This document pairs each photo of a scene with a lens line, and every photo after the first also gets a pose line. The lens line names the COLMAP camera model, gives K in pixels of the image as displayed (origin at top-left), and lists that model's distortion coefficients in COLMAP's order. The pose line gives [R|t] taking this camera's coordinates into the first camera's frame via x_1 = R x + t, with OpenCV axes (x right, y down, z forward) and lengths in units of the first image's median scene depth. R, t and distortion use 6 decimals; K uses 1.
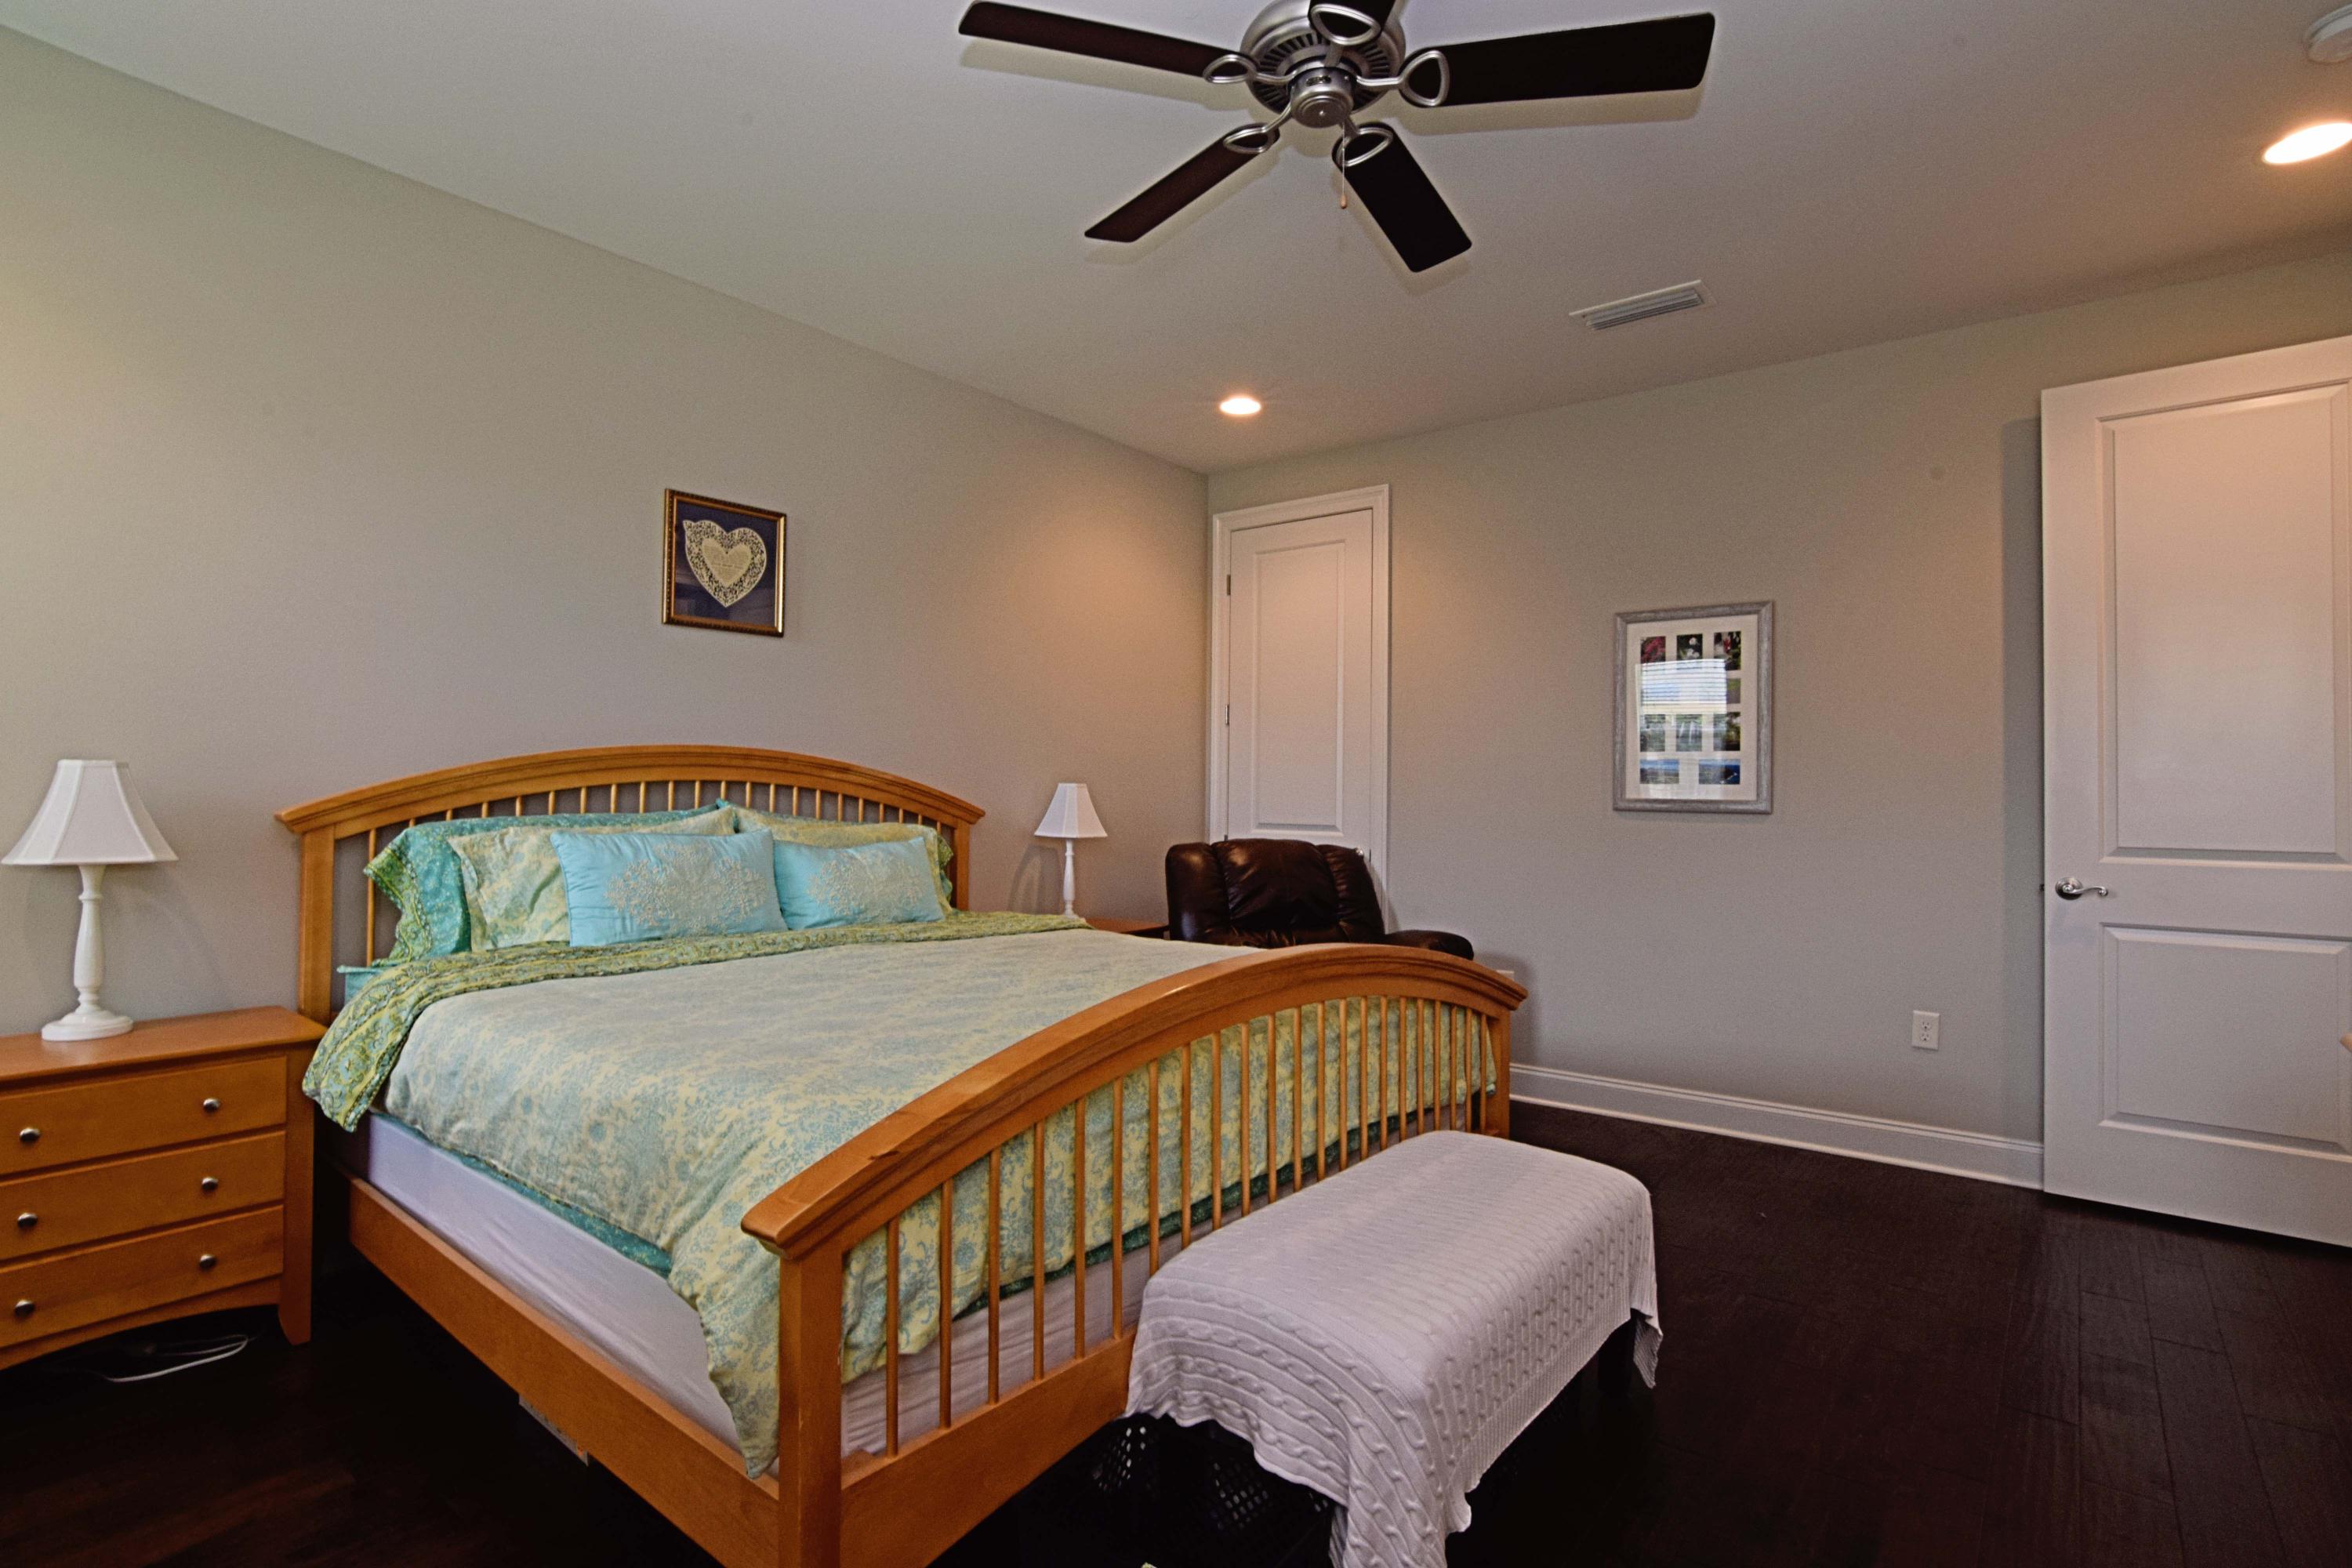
lens RADIAL K [[1152.2, 0, 1178.2], [0, 1152.2, 775.9], [0, 0, 1]] dist [-0.031519, 0.010772]
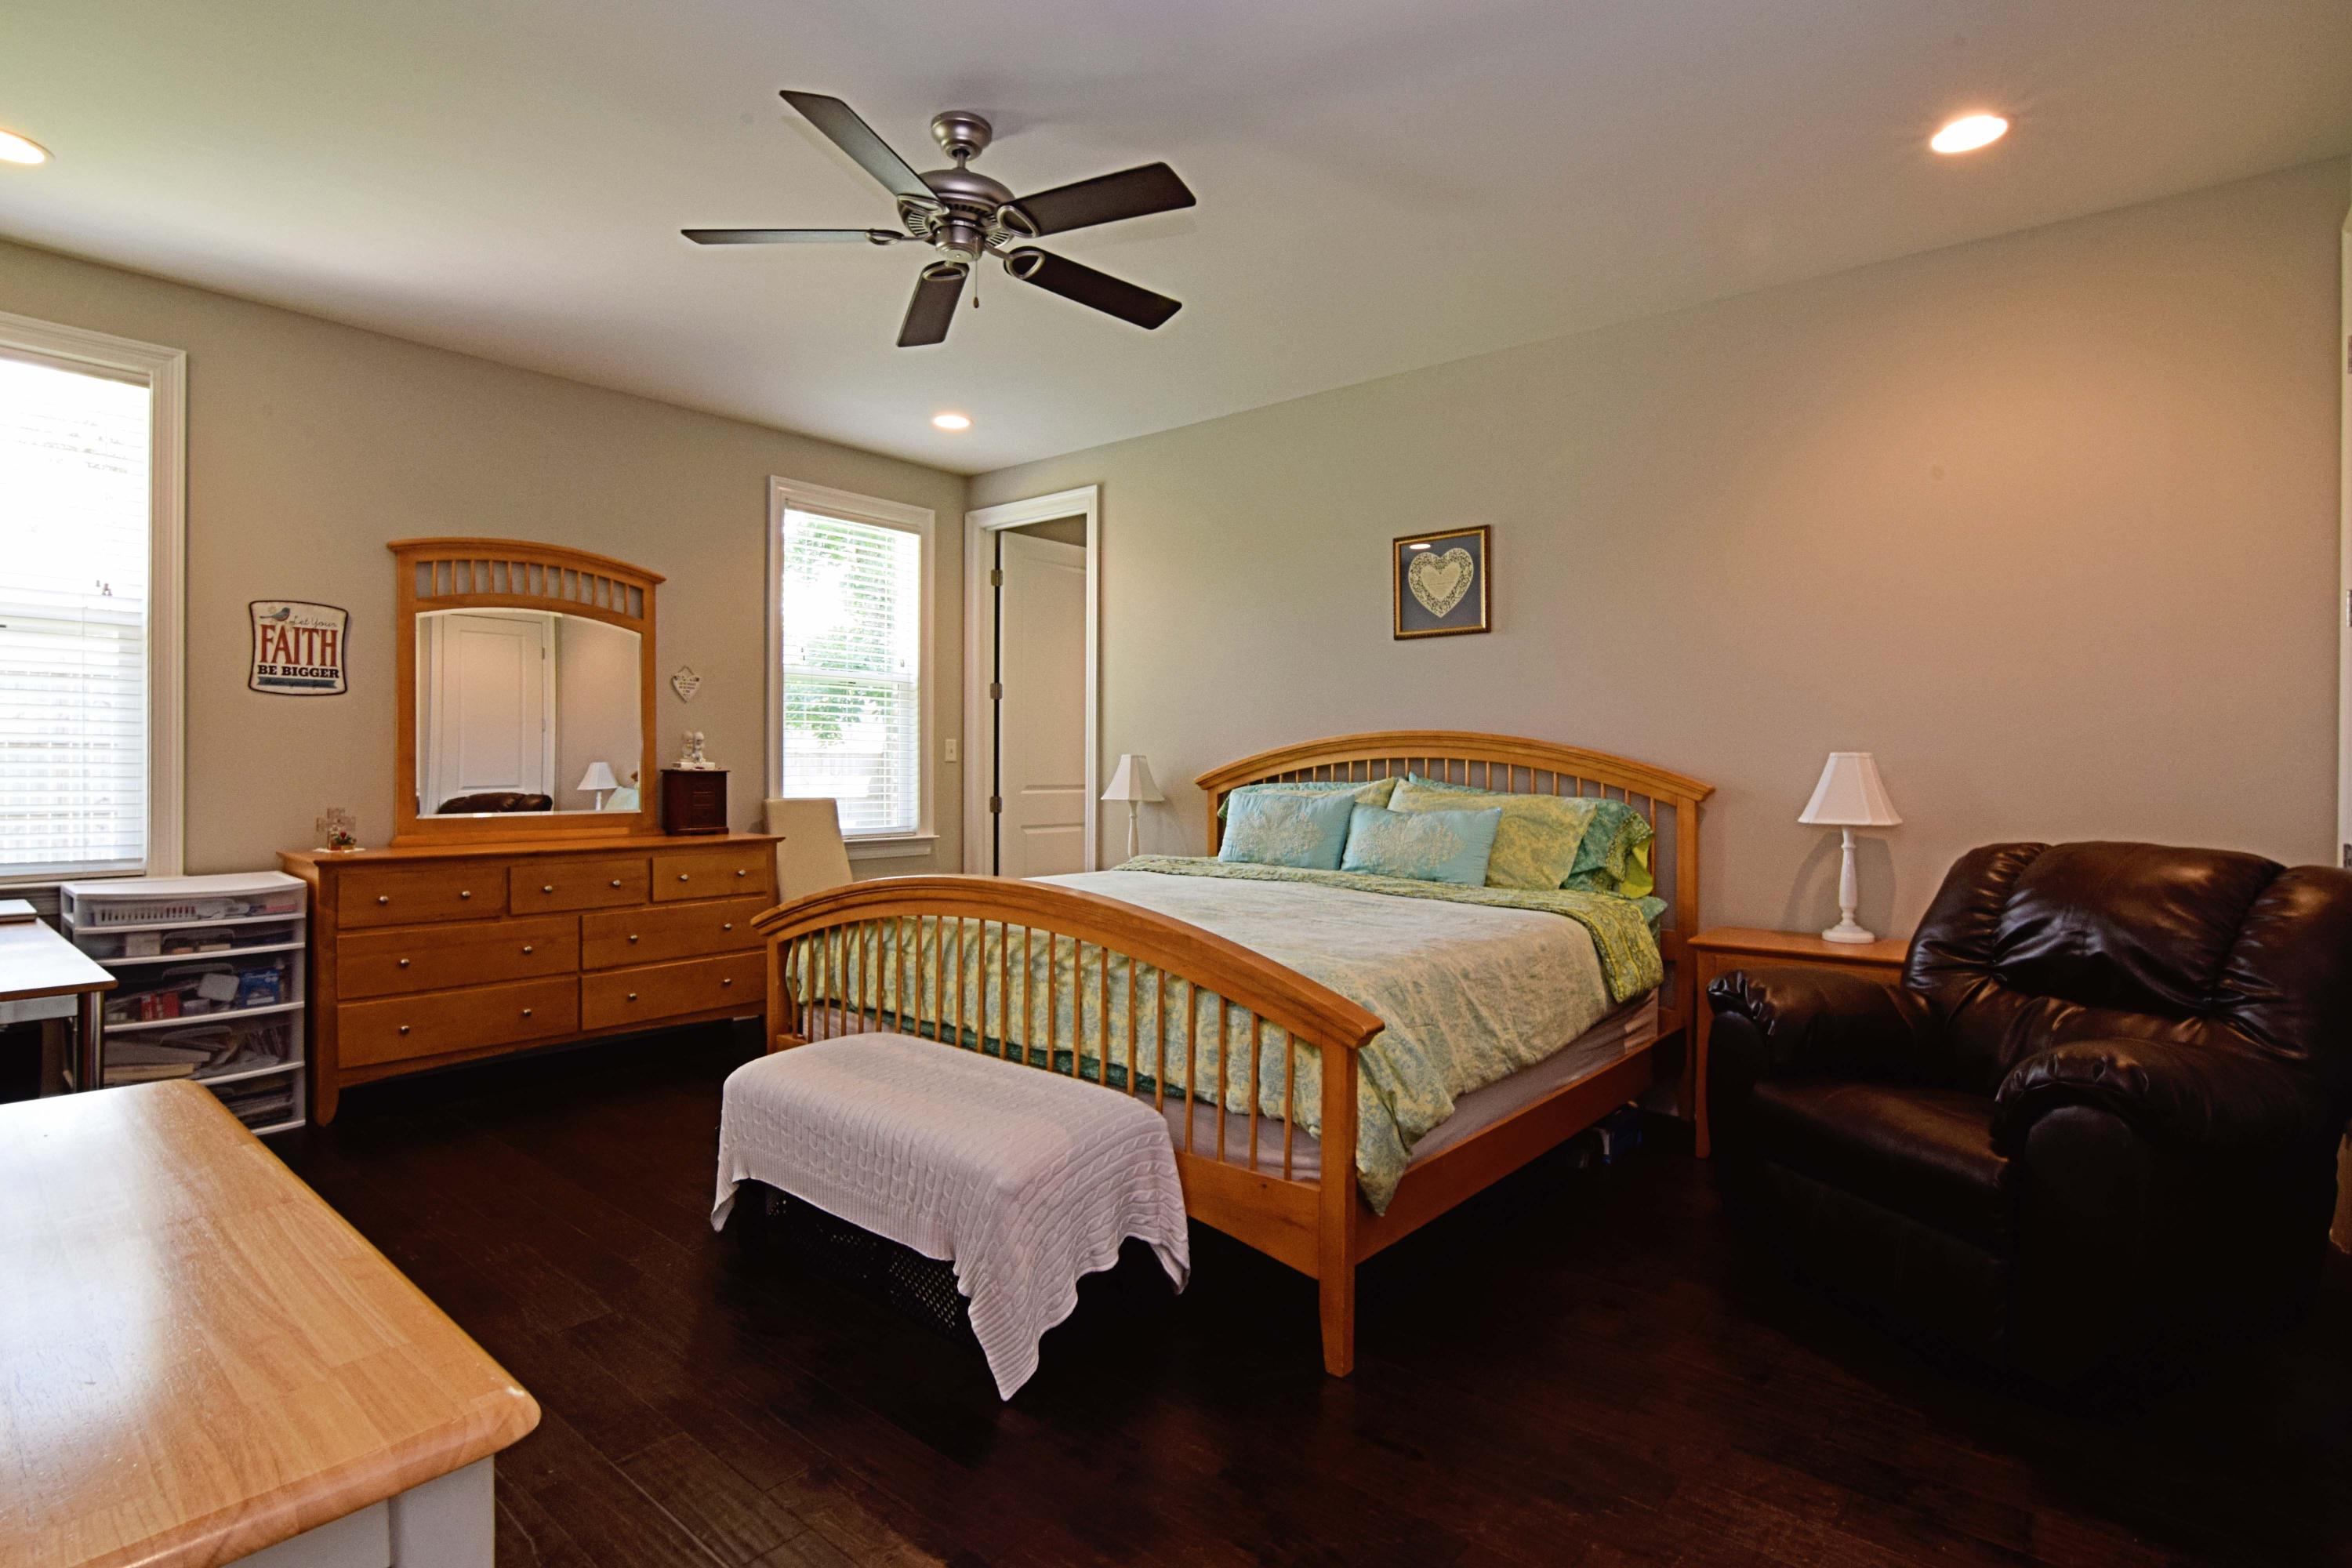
lens RADIAL K [[1152.2, 0, 1178.2], [0, 1152.2, 775.9], [0, 0, 1]] dist [-0.031519, 0.010772]
pose [[-0.030699, 0.007063, -0.999504, 0.856085], [0.020223, 0.999775, 0.006444, 0.010781], [0.999324, -0.020016, -0.030835, 0.744376]]
